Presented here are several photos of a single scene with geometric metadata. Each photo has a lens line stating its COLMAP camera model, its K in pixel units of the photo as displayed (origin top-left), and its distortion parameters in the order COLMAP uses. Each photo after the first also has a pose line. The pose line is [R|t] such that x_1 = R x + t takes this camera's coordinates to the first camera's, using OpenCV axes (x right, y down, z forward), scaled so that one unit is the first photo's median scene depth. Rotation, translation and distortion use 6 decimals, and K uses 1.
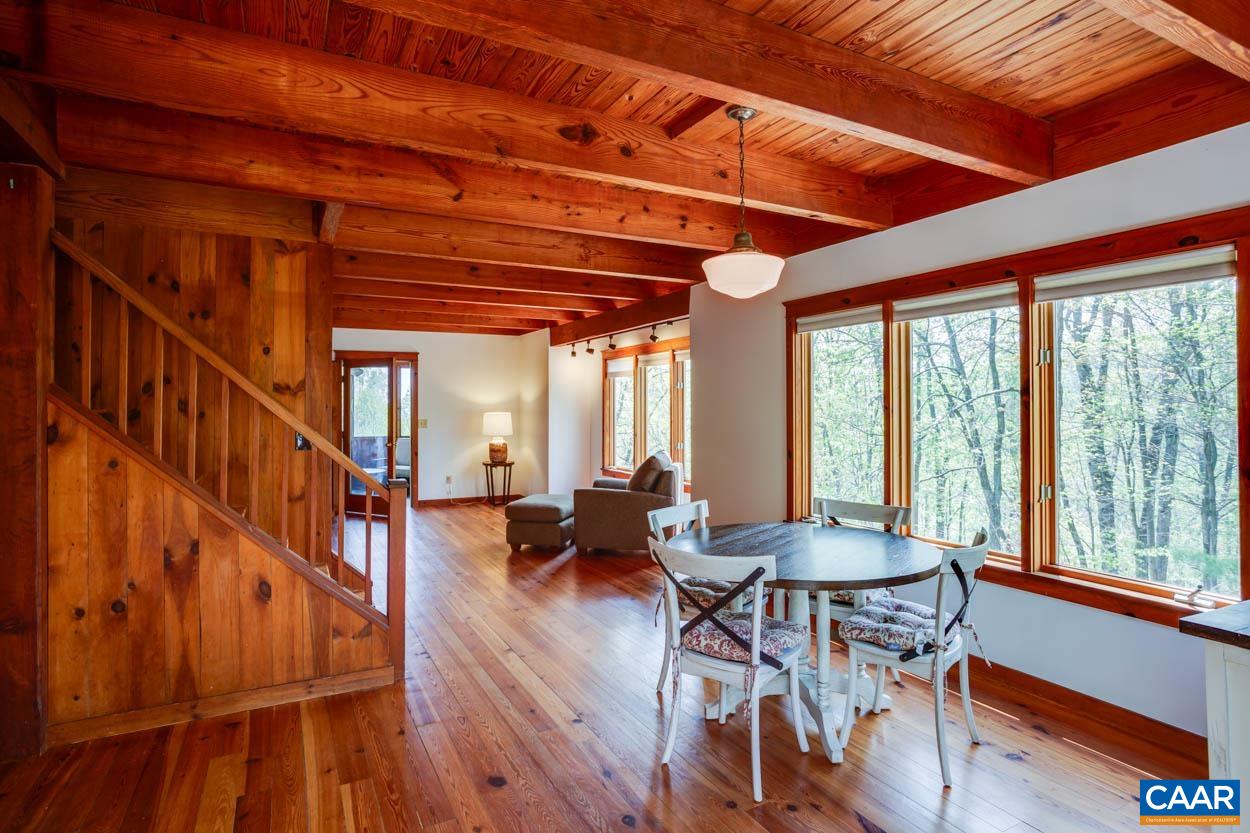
lens RADIAL K [[659.8, 0, 632.3], [0, 659.8, 388.5], [0, 0, 1]] dist [-0.001889, 0.000104]
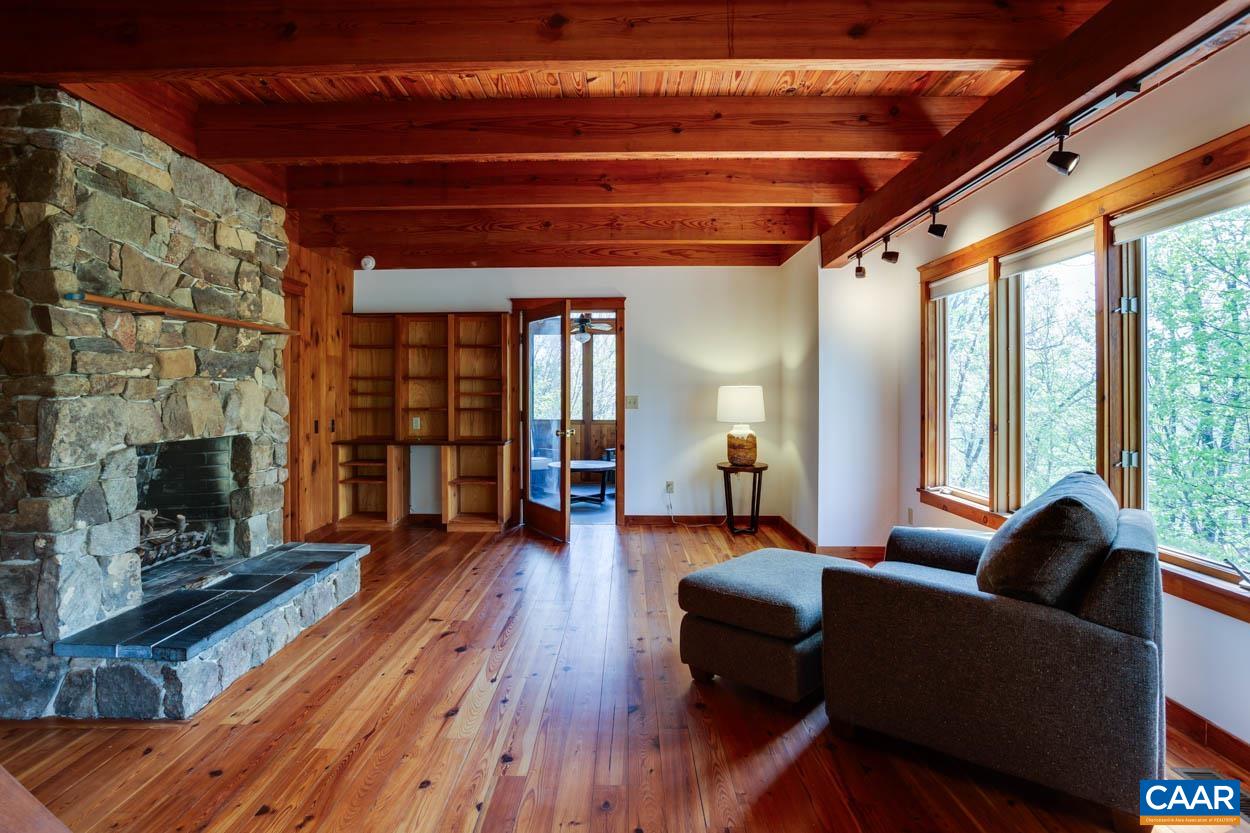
lens RADIAL K [[659.8, 0, 632.3], [0, 659.8, 388.5], [0, 0, 1]] dist [-0.001889, 0.000104]
pose [[0.887787, -0.003147, -0.460244, -0.007222], [0.014900, 0.999649, 0.021906, 0.025702], [0.460013, -0.026305, 0.887522, 0.425992]]
